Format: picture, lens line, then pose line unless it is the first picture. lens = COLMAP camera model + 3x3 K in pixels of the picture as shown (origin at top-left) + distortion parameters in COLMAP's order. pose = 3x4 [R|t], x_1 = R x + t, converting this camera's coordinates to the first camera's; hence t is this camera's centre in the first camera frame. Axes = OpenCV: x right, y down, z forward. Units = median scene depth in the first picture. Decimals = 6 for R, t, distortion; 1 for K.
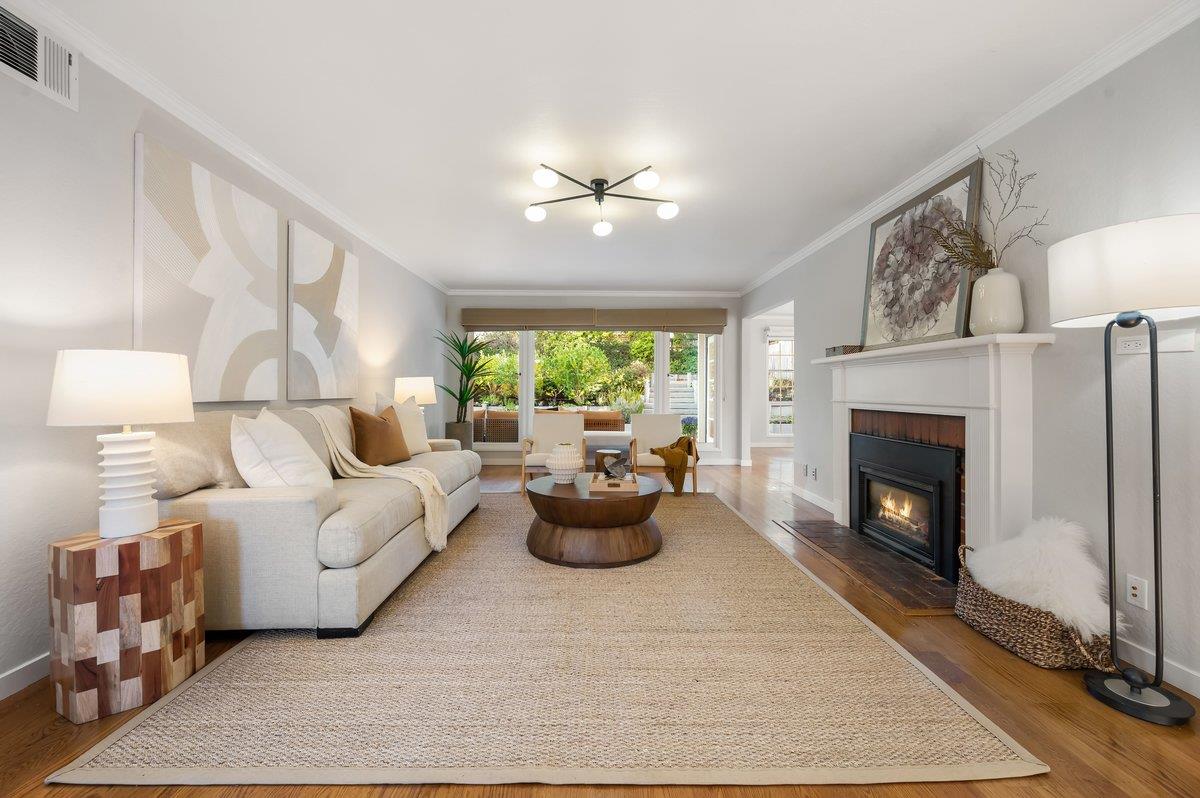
lens RADIAL K [[475.8, 0, 601.4], [0, 475.8, 396.5], [0, 0, 1]] dist [-0.004542, -0.000313]
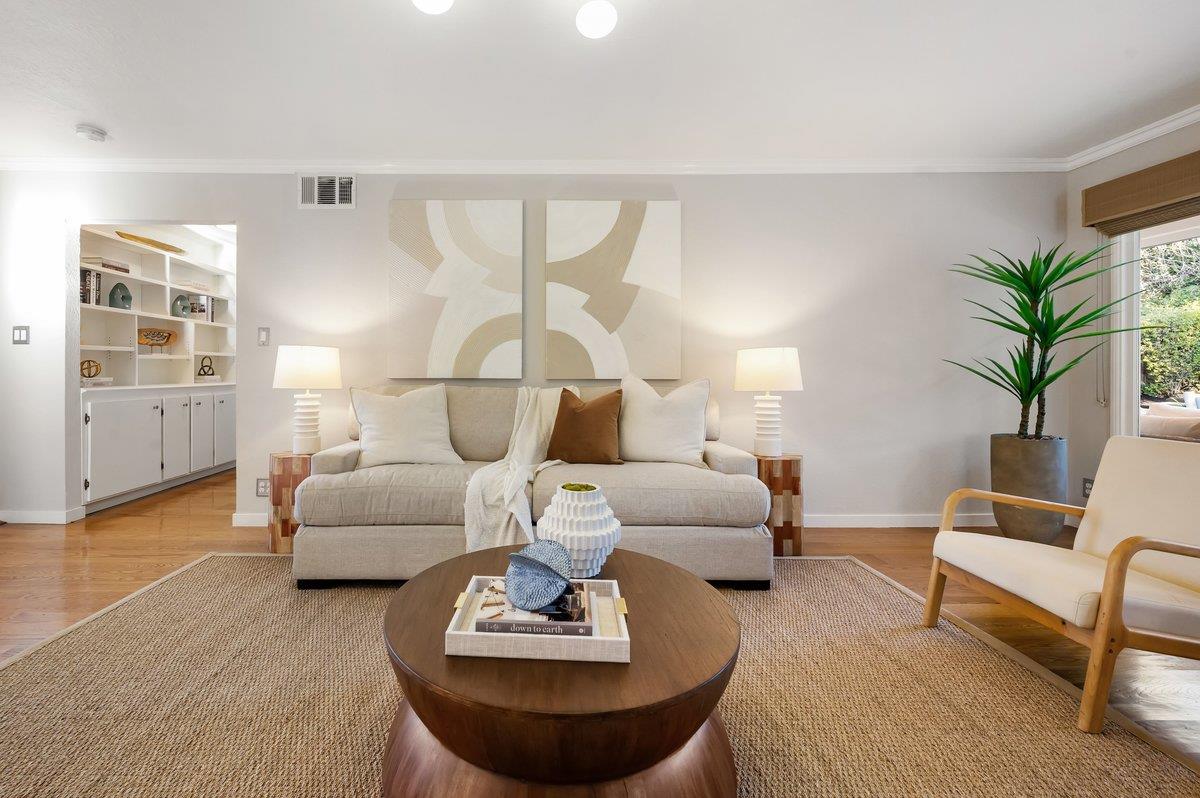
lens RADIAL K [[500.6, 0, 545.1], [0, 500.6, 371.9], [0, 0, 1]] dist [0.002812, 0.000133]
pose [[-0.029450, -0.003729, -0.999559, 0.421703], [-0.013502, 0.999903, -0.003332, -0.004596], [0.999475, 0.013398, -0.029497, 1.048353]]
